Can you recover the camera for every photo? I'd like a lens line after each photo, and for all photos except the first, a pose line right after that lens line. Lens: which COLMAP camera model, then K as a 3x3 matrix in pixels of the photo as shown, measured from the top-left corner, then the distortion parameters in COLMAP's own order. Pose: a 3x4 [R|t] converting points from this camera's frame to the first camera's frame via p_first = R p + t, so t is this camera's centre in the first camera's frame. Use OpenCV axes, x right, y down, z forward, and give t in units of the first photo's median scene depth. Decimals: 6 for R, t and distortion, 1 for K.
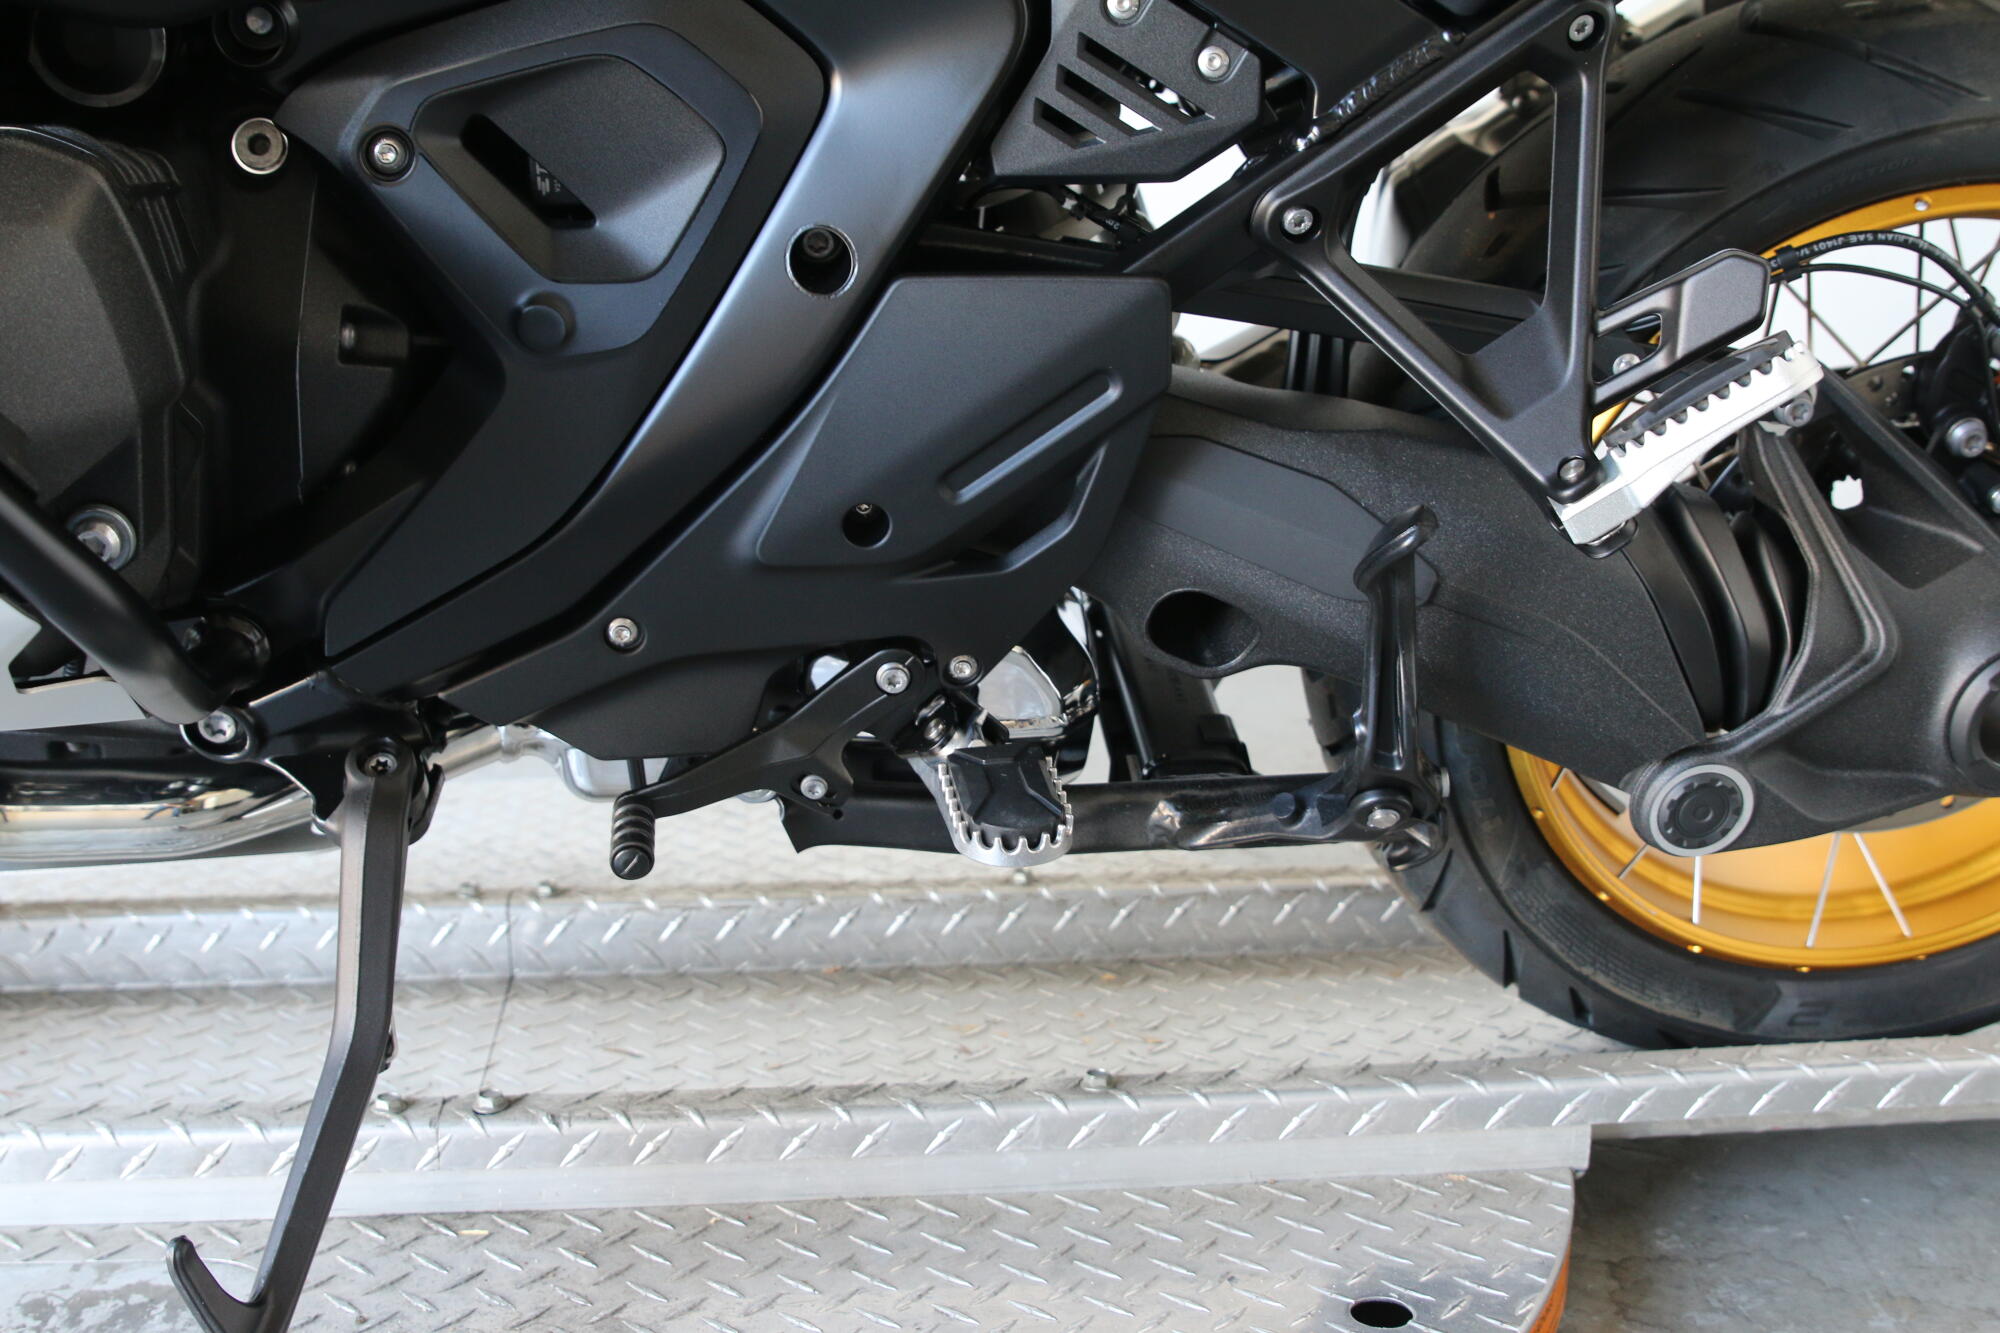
lens RADIAL K [[2309.8, 0, 990.7], [0, 2309.8, 643.6], [0, 0, 1]] dist [-0.130148, 0.113826]
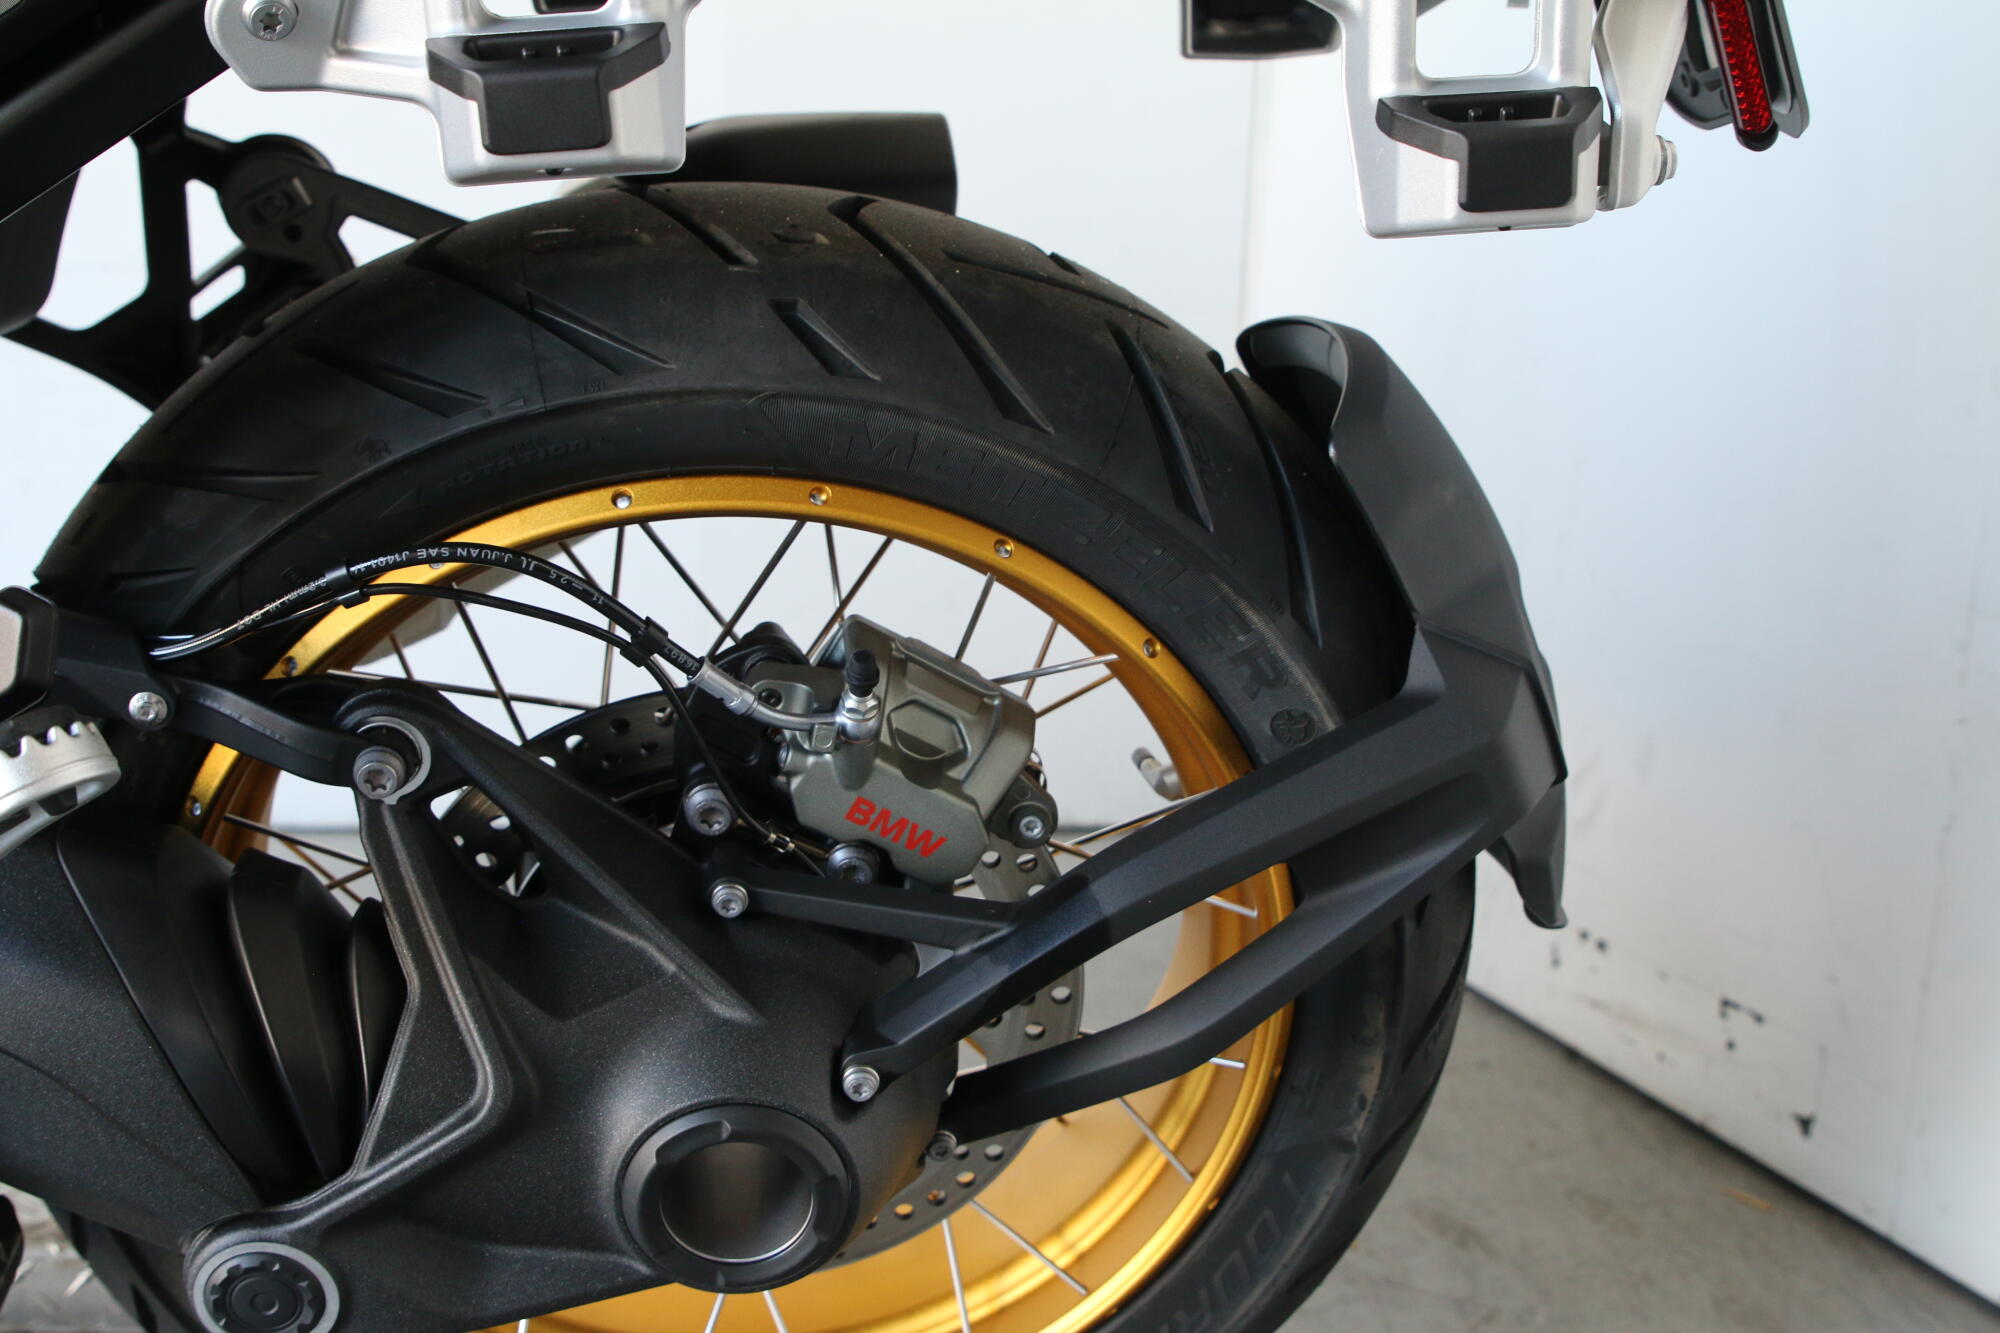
lens RADIAL K [[2309.8, 0, 990.7], [0, 2309.8, 643.6], [0, 0, 1]] dist [-0.130148, 0.113826]
pose [[0.998357, 0.049433, 0.028991, 0.524203], [-0.047753, 0.997286, -0.056036, -0.112441], [-0.031683, 0.054559, 0.998008, 0.243050]]
